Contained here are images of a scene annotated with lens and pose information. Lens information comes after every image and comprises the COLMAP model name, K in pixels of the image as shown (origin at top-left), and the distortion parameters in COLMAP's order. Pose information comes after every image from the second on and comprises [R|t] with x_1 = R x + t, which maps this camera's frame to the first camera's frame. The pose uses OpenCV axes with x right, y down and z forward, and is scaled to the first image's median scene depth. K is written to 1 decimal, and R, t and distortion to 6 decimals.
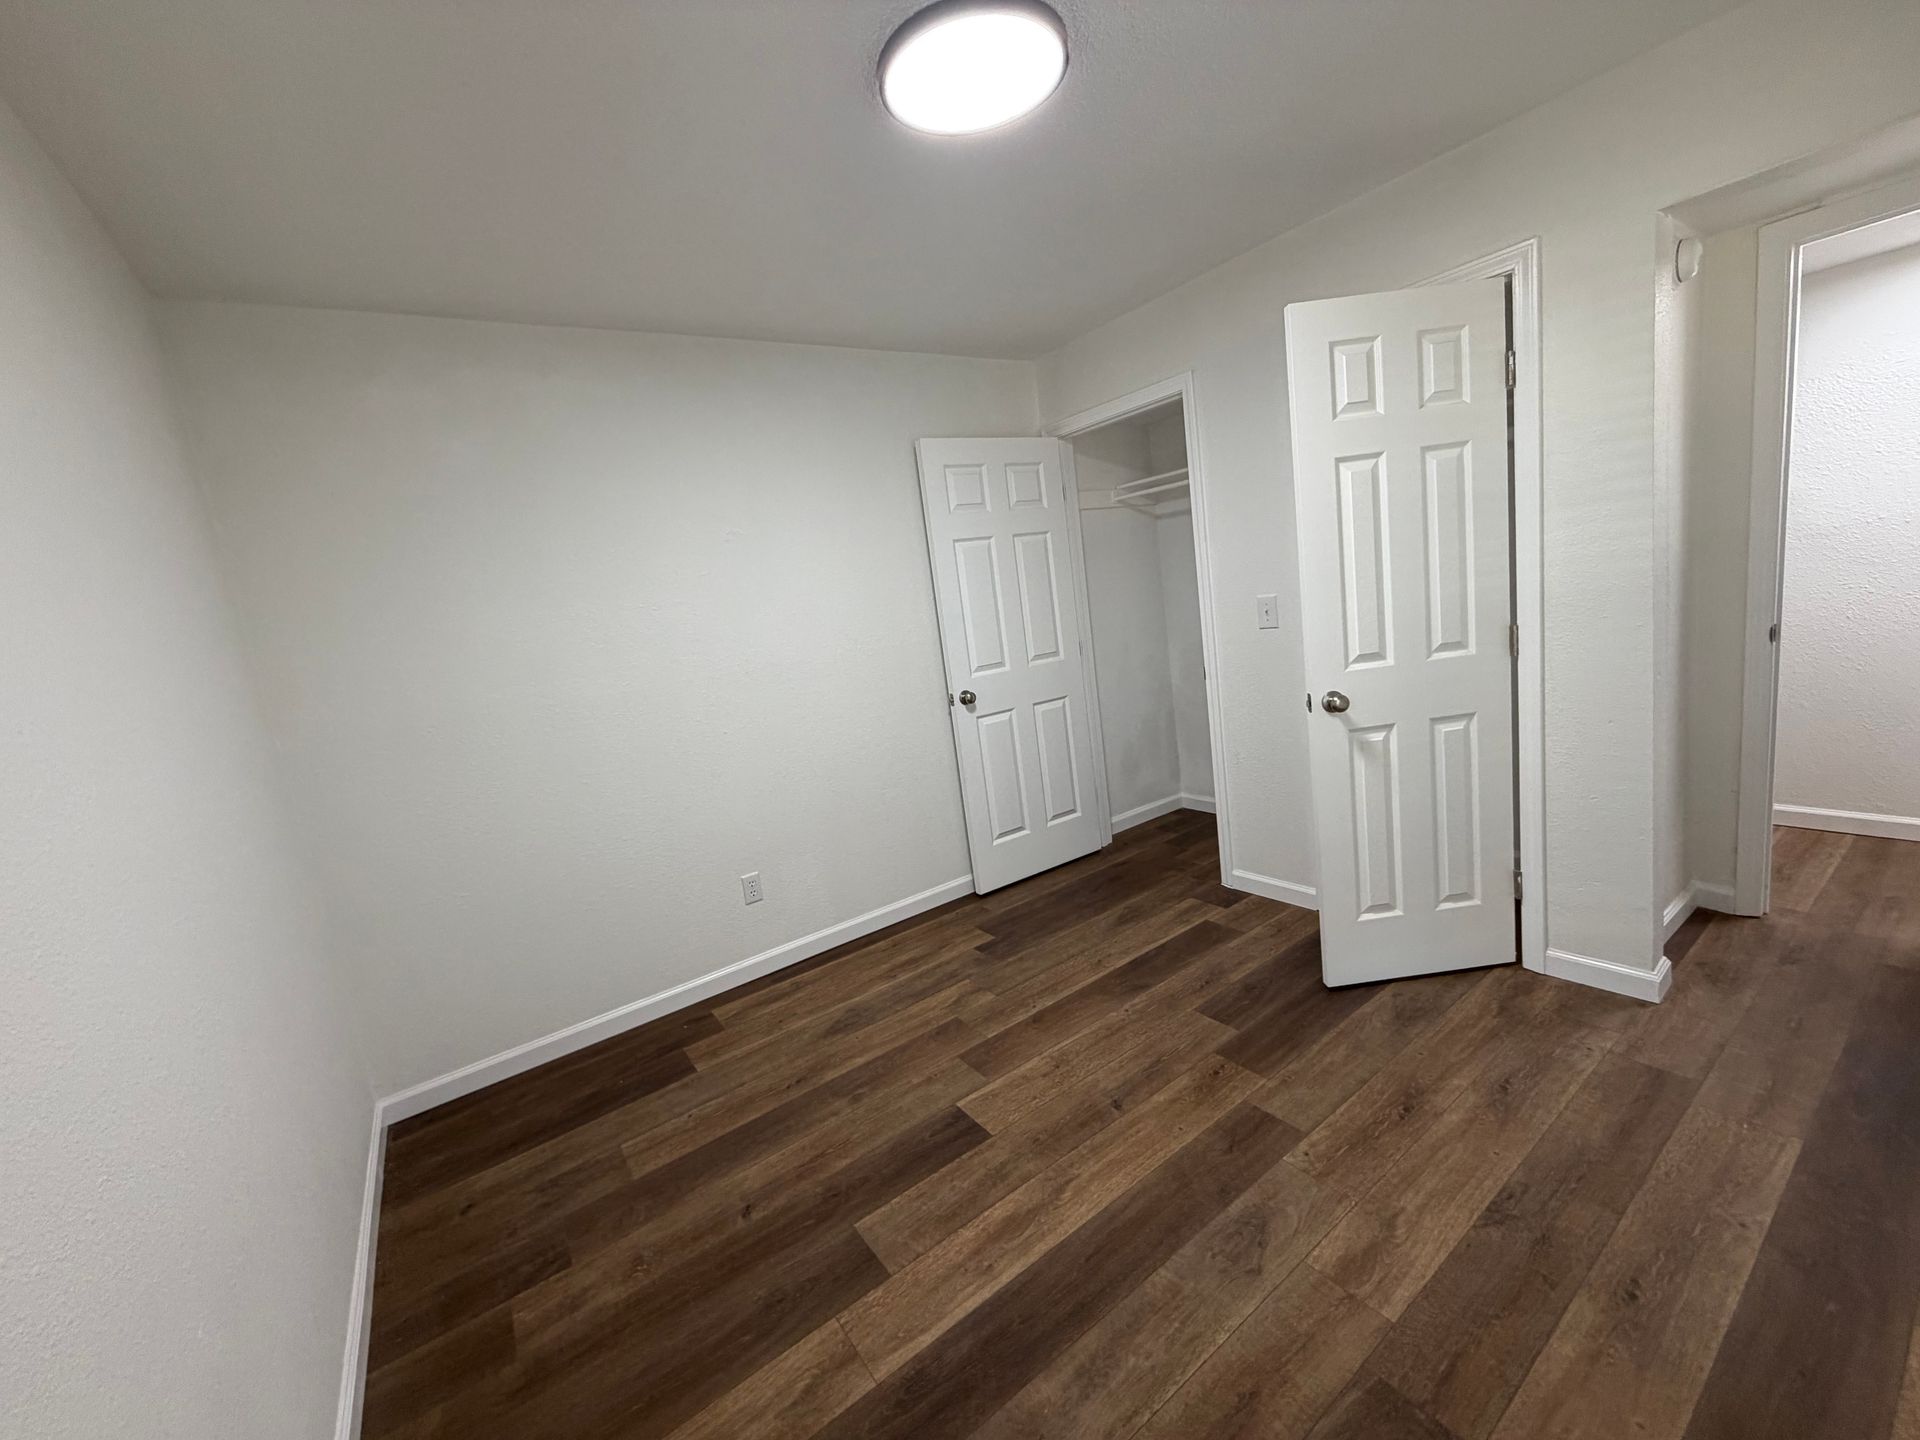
lens RADIAL K [[765.7, 0, 971.8], [0, 765.7, 719.7], [0, 0, 1]] dist [-0.000117, -0.000373]
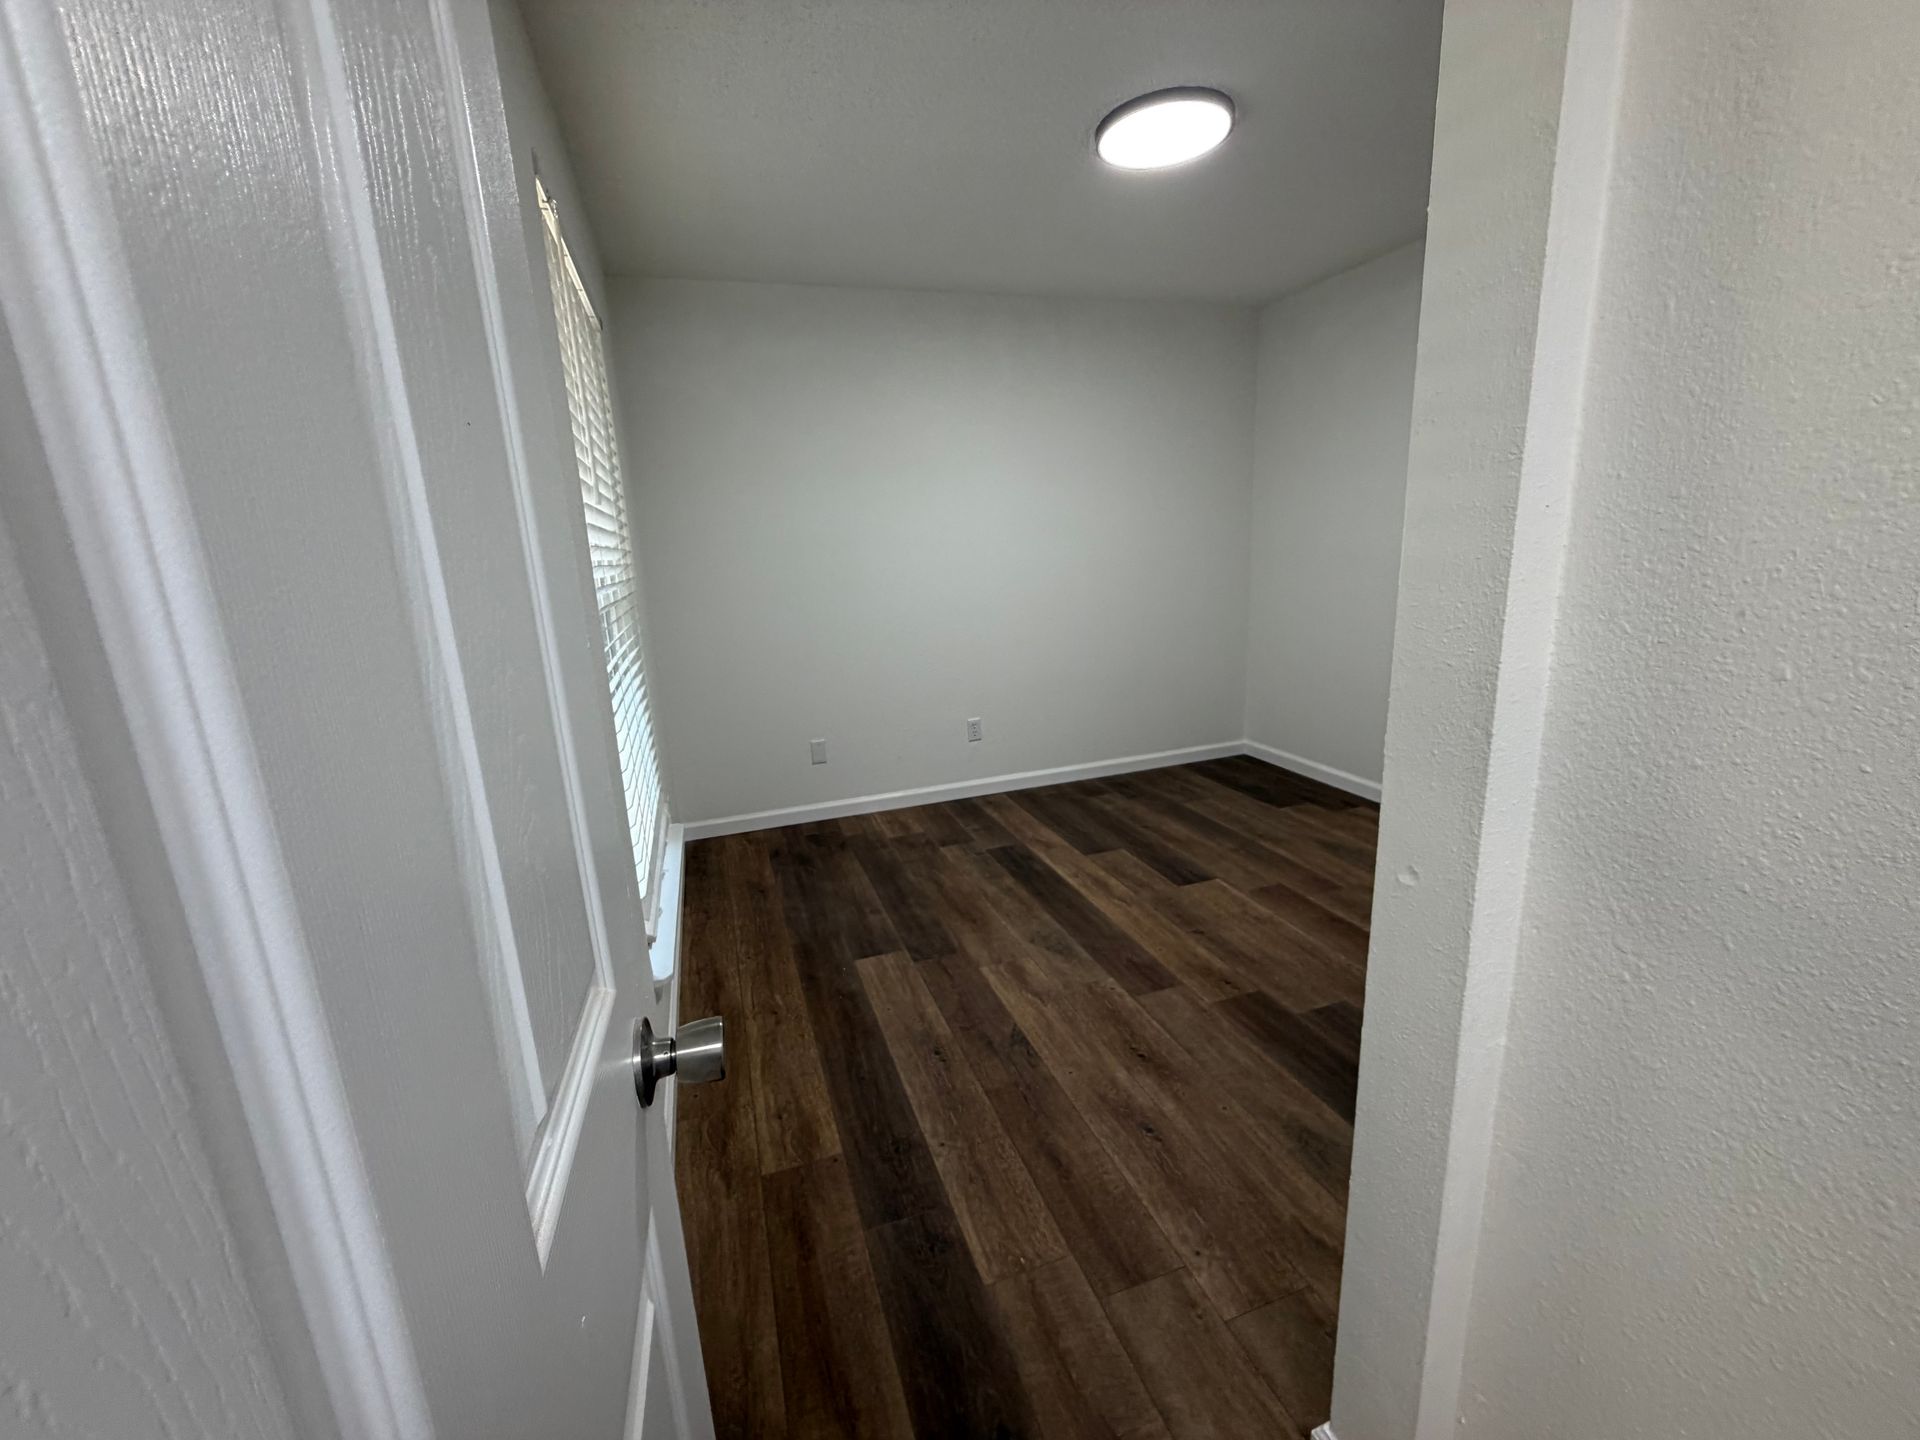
lens RADIAL K [[765.7, 0, 969.2], [0, 765.7, 712.9], [0, 0, 1]] dist [-0.000117, -0.000373]
pose [[-0.262138, 0.350530, -0.899118, 1.487419], [-0.076165, 0.921278, 0.381375, -0.329764], [0.962020, 0.168454, -0.214804, 0.962894]]
